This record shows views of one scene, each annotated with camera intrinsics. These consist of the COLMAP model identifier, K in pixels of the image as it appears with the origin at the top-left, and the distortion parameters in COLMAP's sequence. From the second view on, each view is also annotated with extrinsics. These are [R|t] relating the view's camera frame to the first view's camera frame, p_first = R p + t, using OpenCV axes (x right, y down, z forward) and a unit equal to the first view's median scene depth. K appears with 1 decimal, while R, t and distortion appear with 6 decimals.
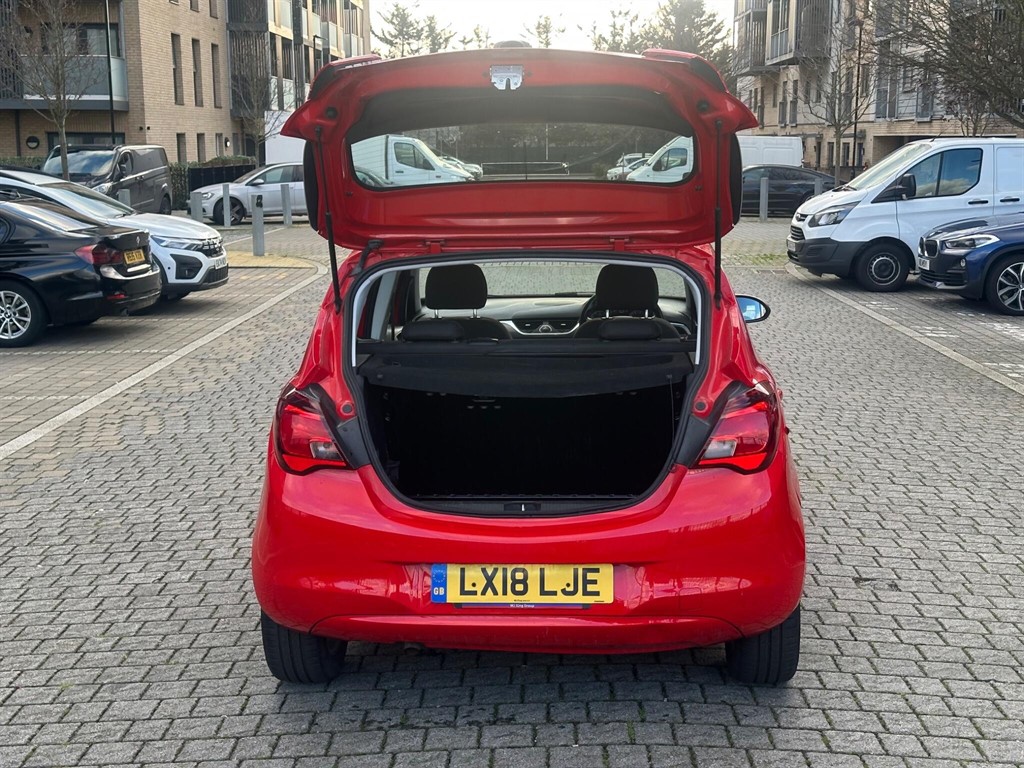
lens RADIAL K [[1423.9, 0, 524.1], [0, 1423.9, 352.8], [0, 0, 1]] dist [0.111494, 0.000000]
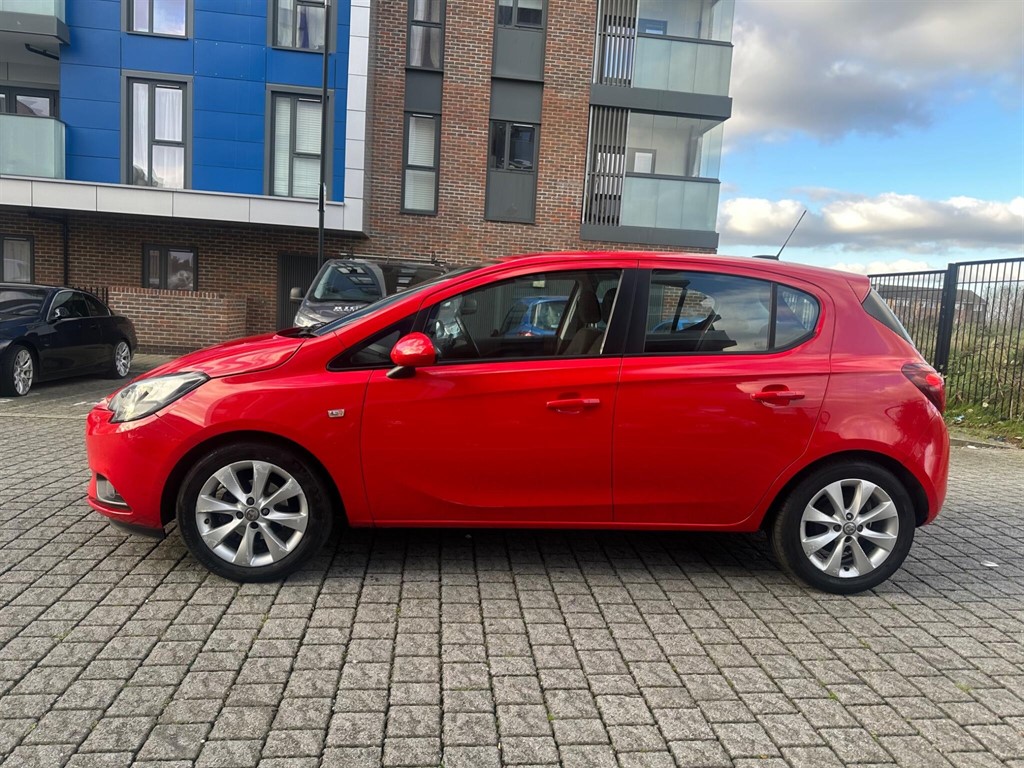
lens RADIAL K [[717.2, 0, 516.7], [0, 717.2, 385.4], [0, 0, 1]] dist [0.042941, -0.045053]
pose [[-0.126813, -0.112512, 0.985525, -0.763139], [0.088079, 0.988344, 0.124168, -0.076391], [-0.988008, 0.102551, -0.115425, 1.355992]]
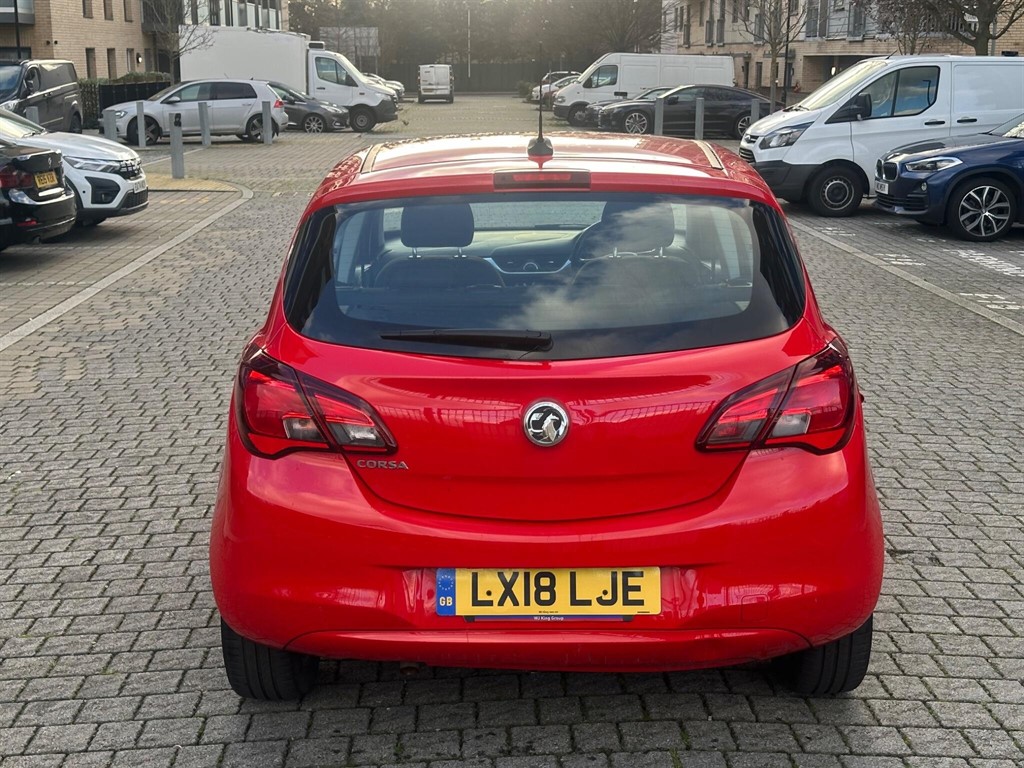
lens RADIAL K [[1423.9, 0, 510.0], [0, 1423.9, 356.7], [0, 0, 1]] dist [0.111494, 0.000000]
pose [[0.998919, -0.005737, 0.046135, -0.051397], [0.003111, 0.998382, 0.056782, -0.015559], [-0.046386, -0.056577, 0.997320, 0.167958]]
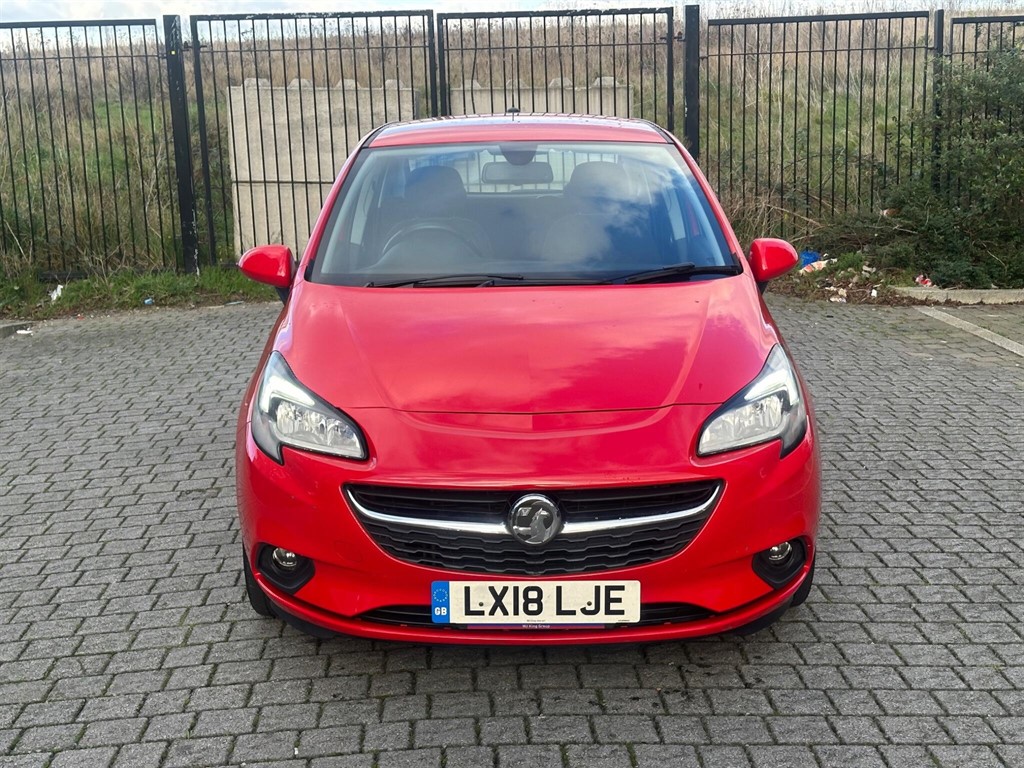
lens RADIAL K [[1423.9, 0, 509.2], [0, 1423.9, 363.5], [0, 0, 1]] dist [0.111494, 0.000000]
pose [[-0.997644, 0.039031, -0.056422, 0.095521], [0.019030, 0.947562, 0.319006, -0.300791], [0.065915, 0.317181, -0.946072, 2.359682]]
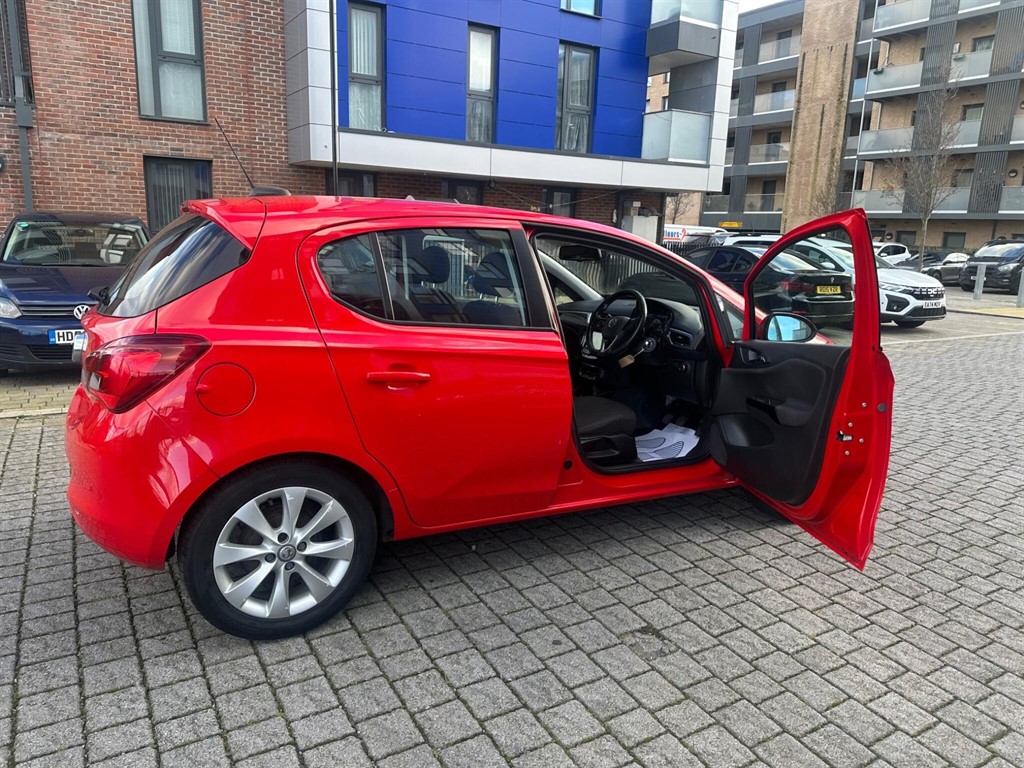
lens RADIAL K [[717.2, 0, 518.8], [0, 717.2, 379.4], [0, 0, 1]] dist [0.042941, -0.045053]
pose [[0.538590, 0.195752, -0.819513, 0.642709], [-0.162177, 0.978535, 0.127152, -0.047173], [0.826813, 0.064423, 0.558776, 0.821719]]
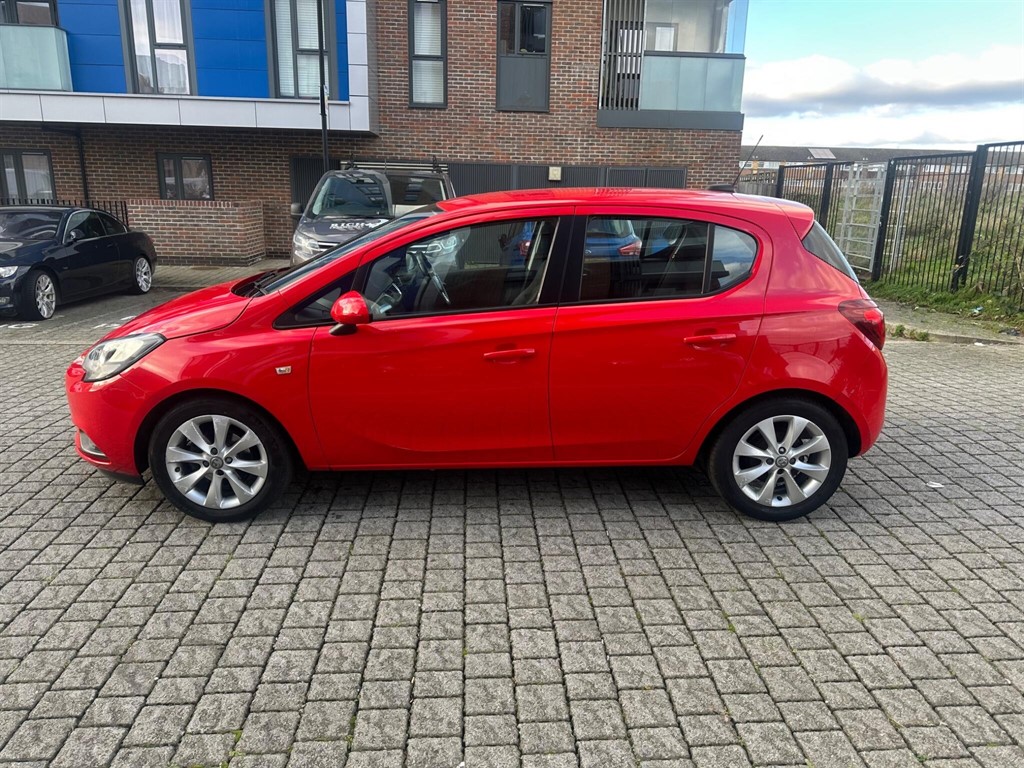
lens RADIAL K [[717.2, 0, 515.1], [0, 717.2, 374.9], [0, 0, 1]] dist [0.042941, -0.045053]
pose [[-0.077424, -0.250107, 0.965118, -0.788367], [0.127657, 0.957569, 0.258391, -0.127399], [-0.988792, 0.143210, -0.042210, 1.261749]]
